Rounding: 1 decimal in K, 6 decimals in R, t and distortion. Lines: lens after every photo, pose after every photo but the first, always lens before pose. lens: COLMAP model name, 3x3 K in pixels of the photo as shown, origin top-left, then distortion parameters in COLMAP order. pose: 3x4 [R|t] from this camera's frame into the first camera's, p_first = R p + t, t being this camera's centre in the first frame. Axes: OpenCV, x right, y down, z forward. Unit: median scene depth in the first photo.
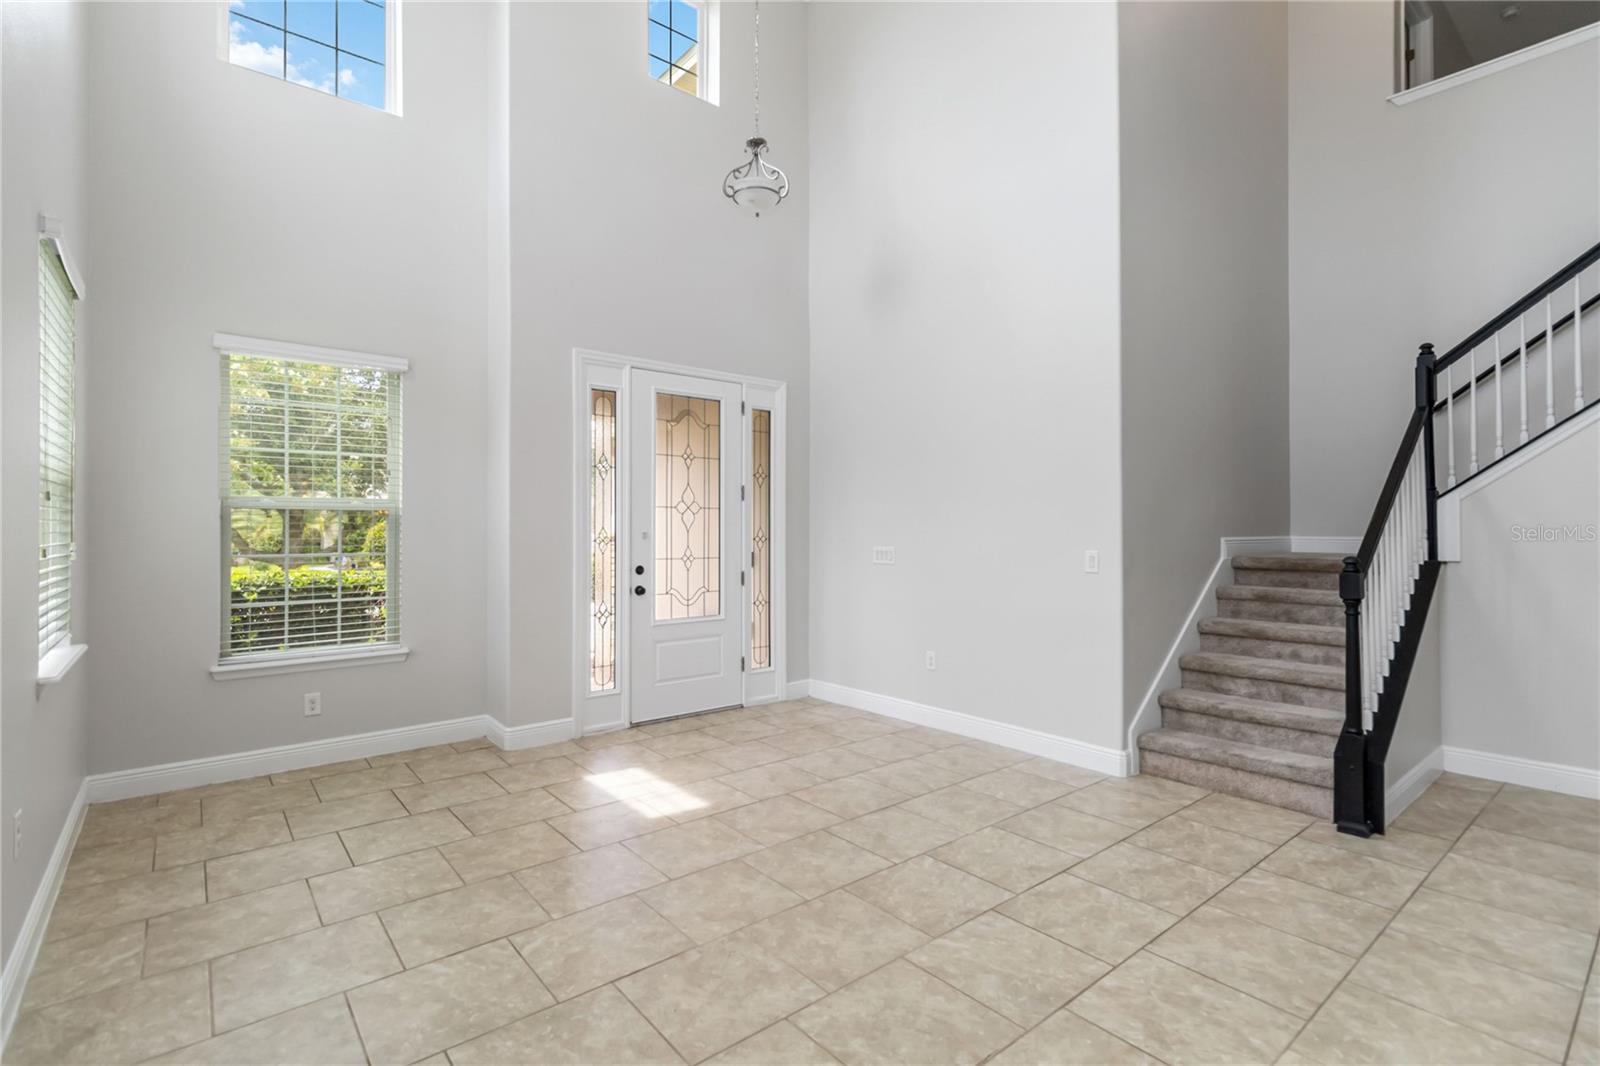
lens RADIAL K [[750.5, 0, 797.3], [0, 750.5, 531.1], [0, 0, 1]] dist [0.003732, -0.000501]
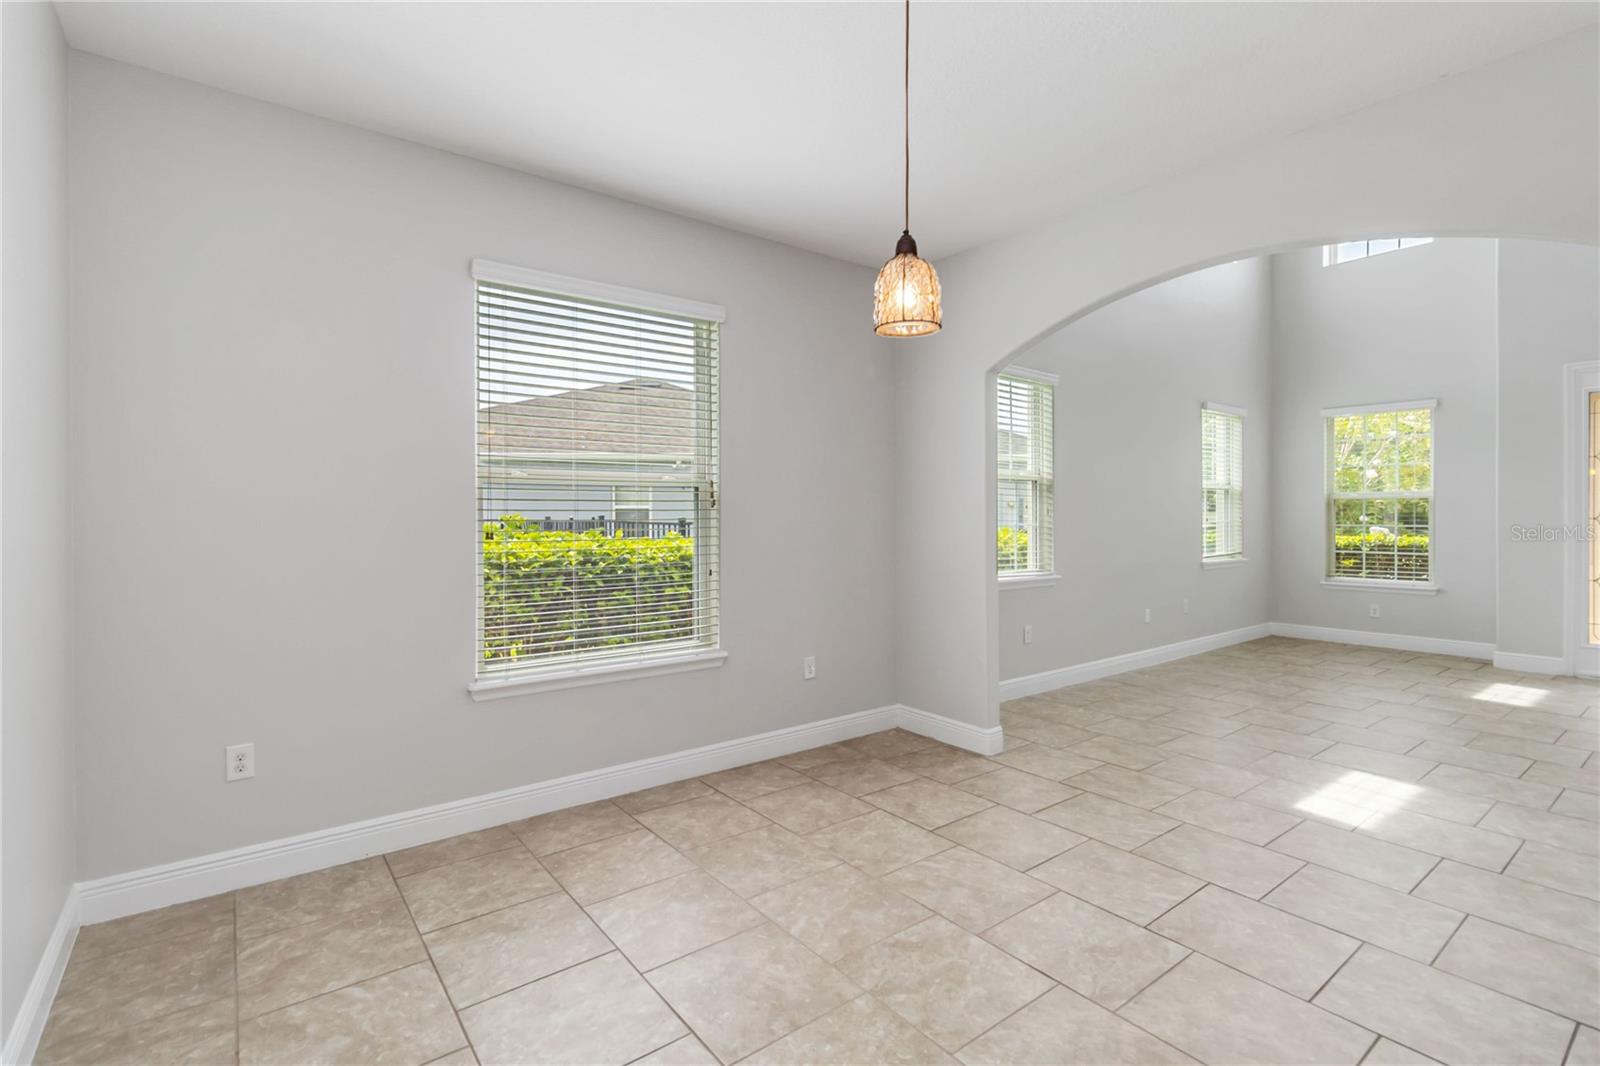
lens RADIAL K [[750.5, 0, 801.4], [0, 750.5, 531.2], [0, 0, 1]] dist [0.003732, -0.000501]
pose [[-0.023773, 0.025345, -0.999396, 1.096438], [0.003741, 0.999674, 0.025263, -0.002973], [0.999710, -0.003138, -0.023860, -0.272798]]
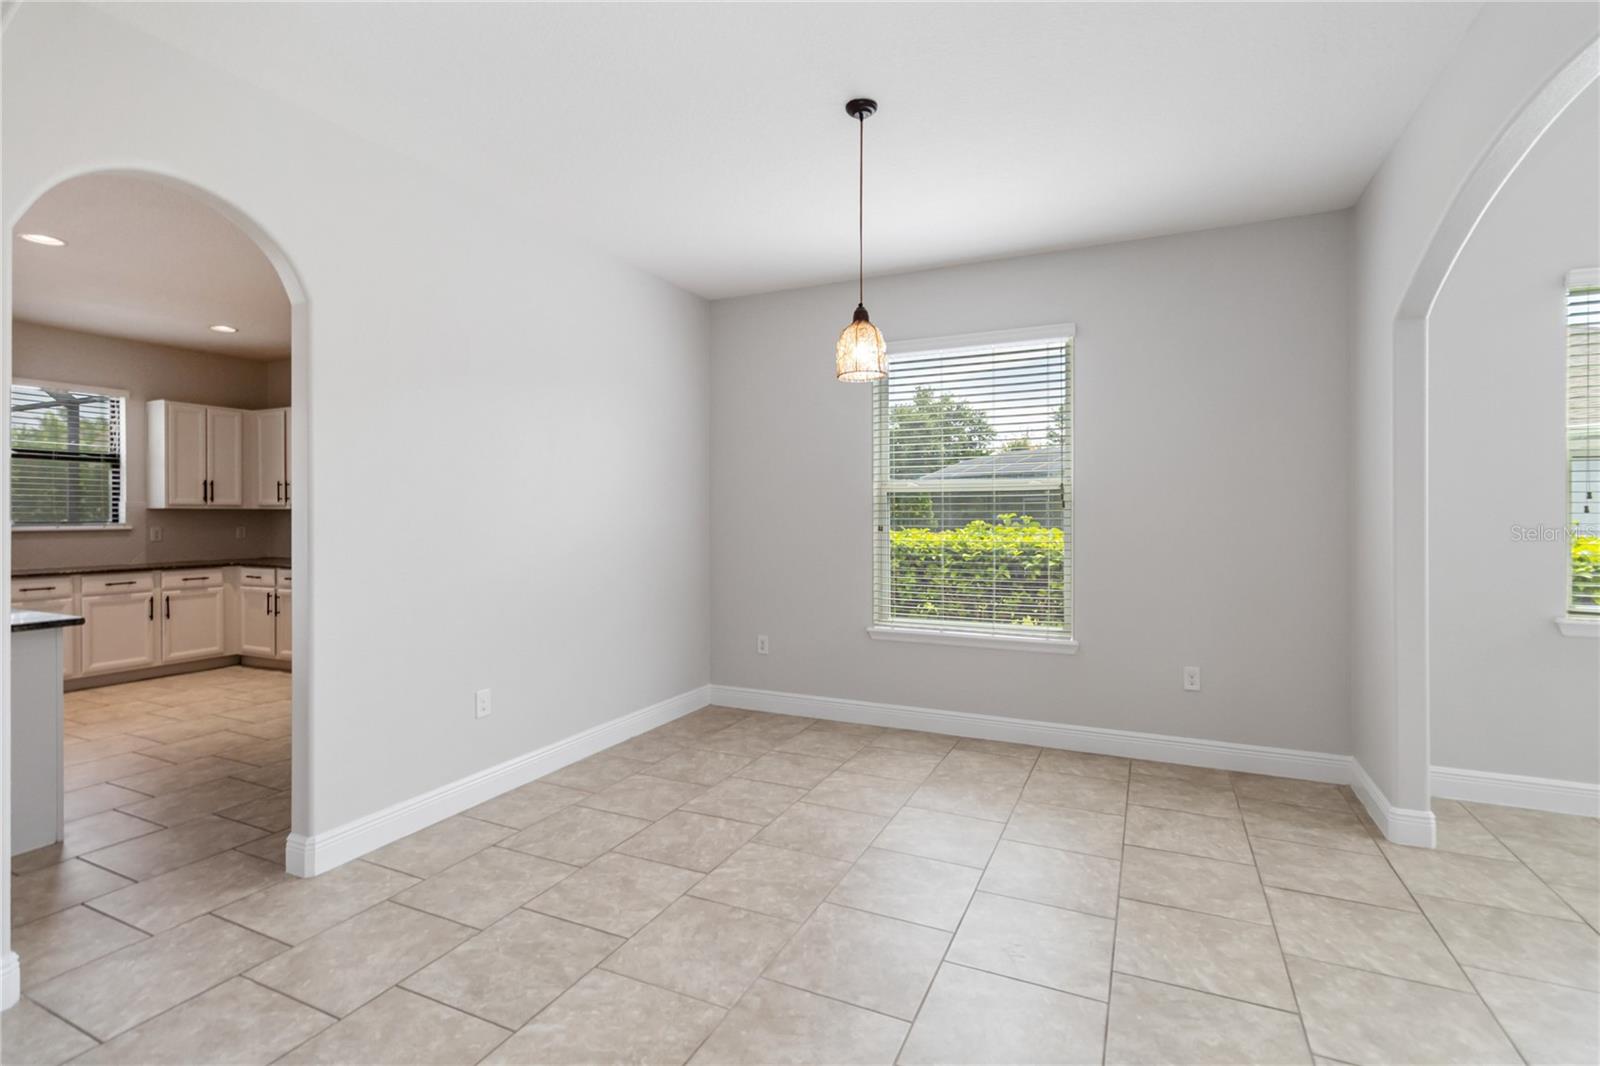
lens RADIAL K [[750.5, 0, 793.4], [0, 750.5, 525.3], [0, 0, 1]] dist [0.003732, -0.000501]
pose [[-0.907417, 0.011517, -0.420075, 0.940608], [0.006990, 0.999900, 0.012316, 0.000089], [0.420174, 0.008239, -0.907406, 0.336872]]
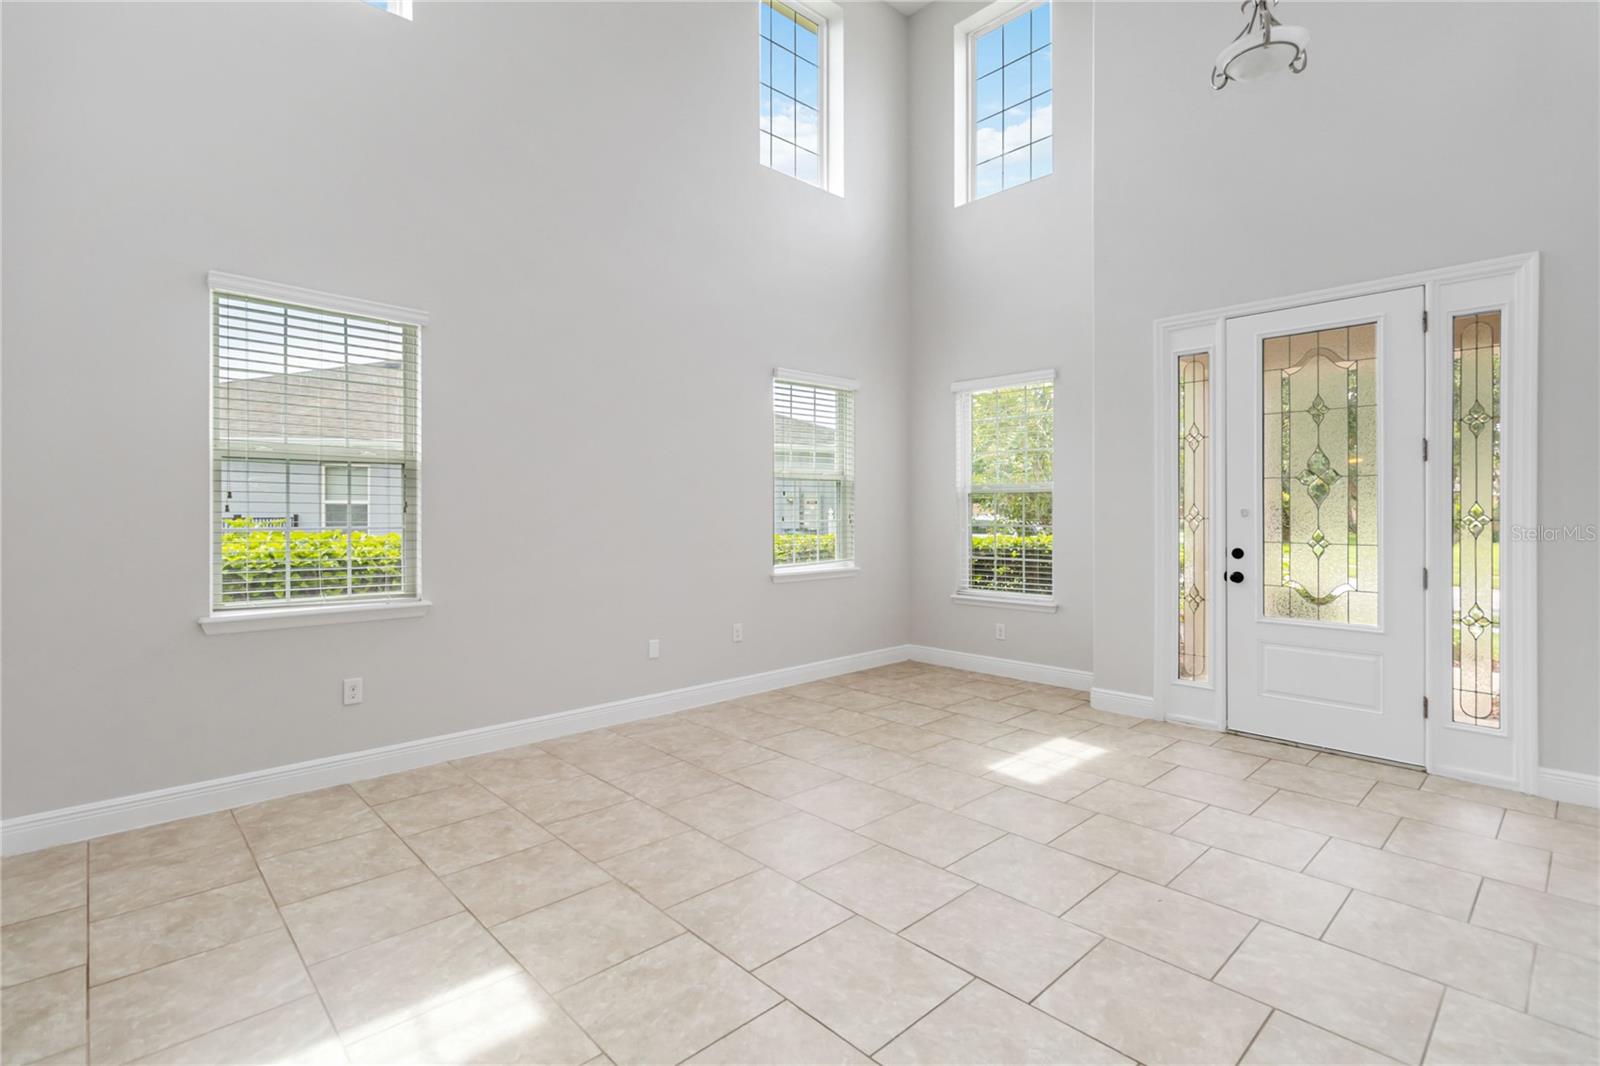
lens RADIAL K [[750.5, 0, 807.9], [0, 750.5, 520.2], [0, 0, 1]] dist [0.003732, -0.000501]
pose [[0.070920, 0.015182, -0.997366, 0.711618], [0.002017, 0.999880, 0.015364, 0.000086], [0.997480, -0.003101, 0.070880, 0.528564]]
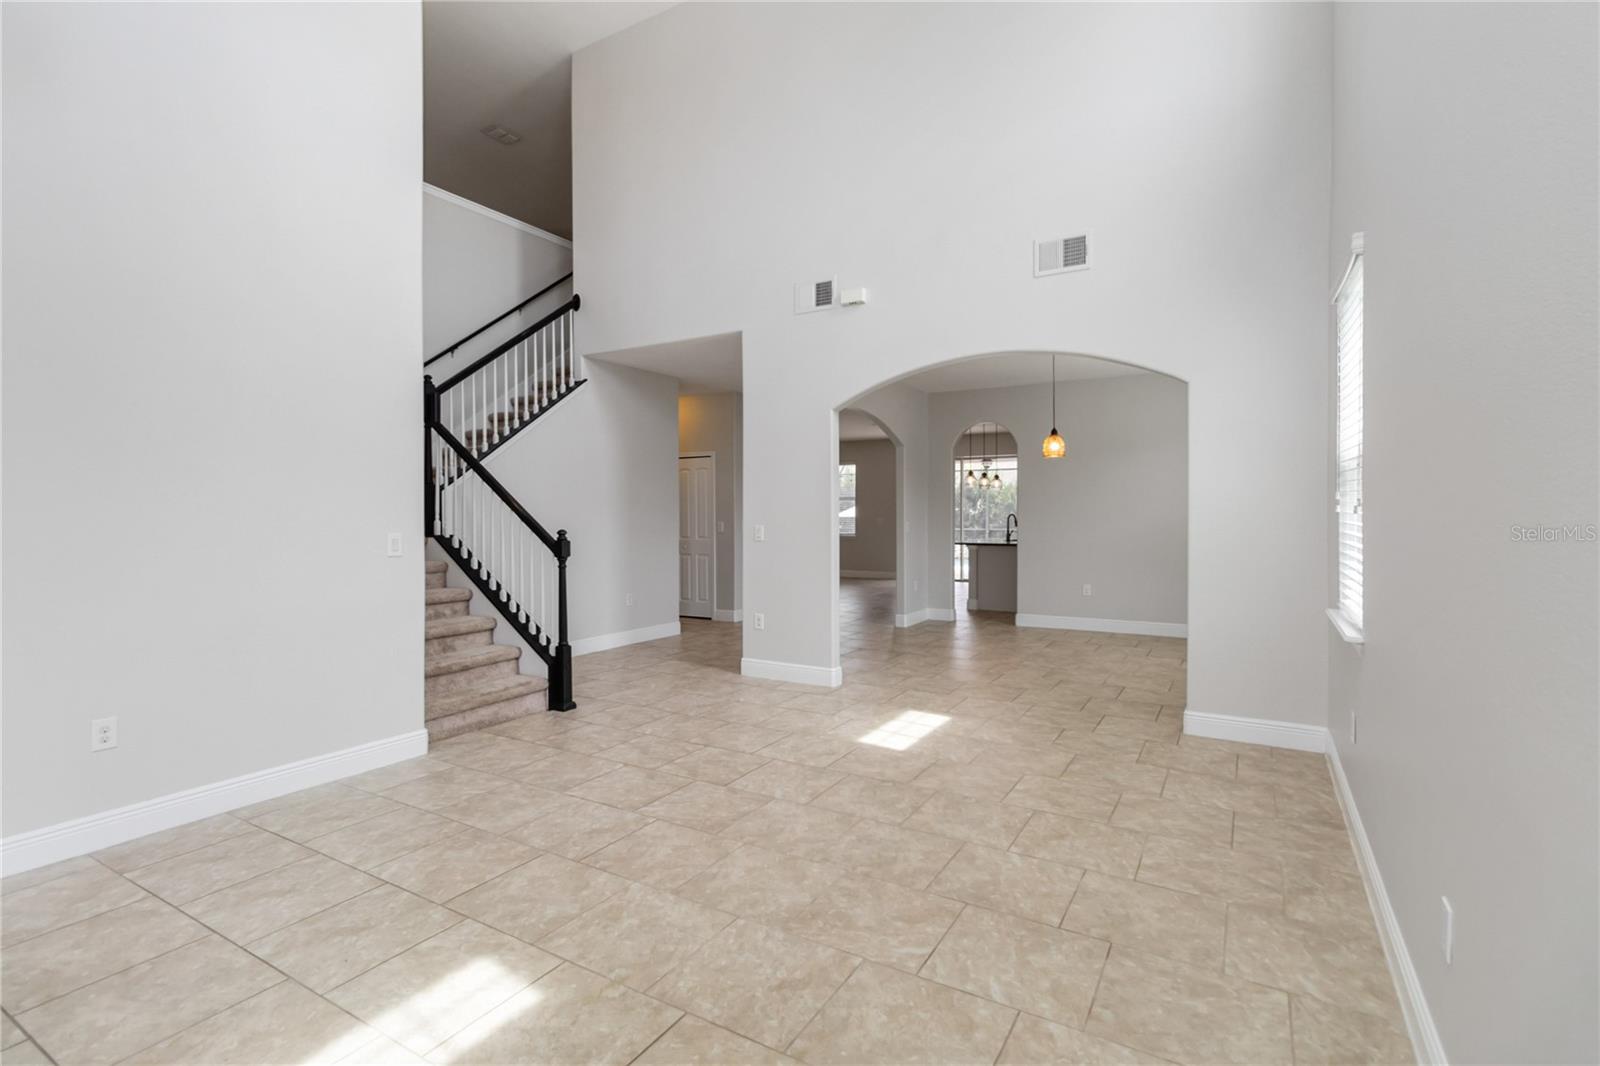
lens RADIAL K [[750.5, 0, 813.3], [0, 750.5, 524.7], [0, 0, 1]] dist [0.003732, -0.000501]
pose [[-0.350666, -0.013543, 0.936402, -0.655913], [0.002086, 0.999882, 0.015242, 0.001807], [-0.936498, 0.007298, -0.350597, 0.801871]]
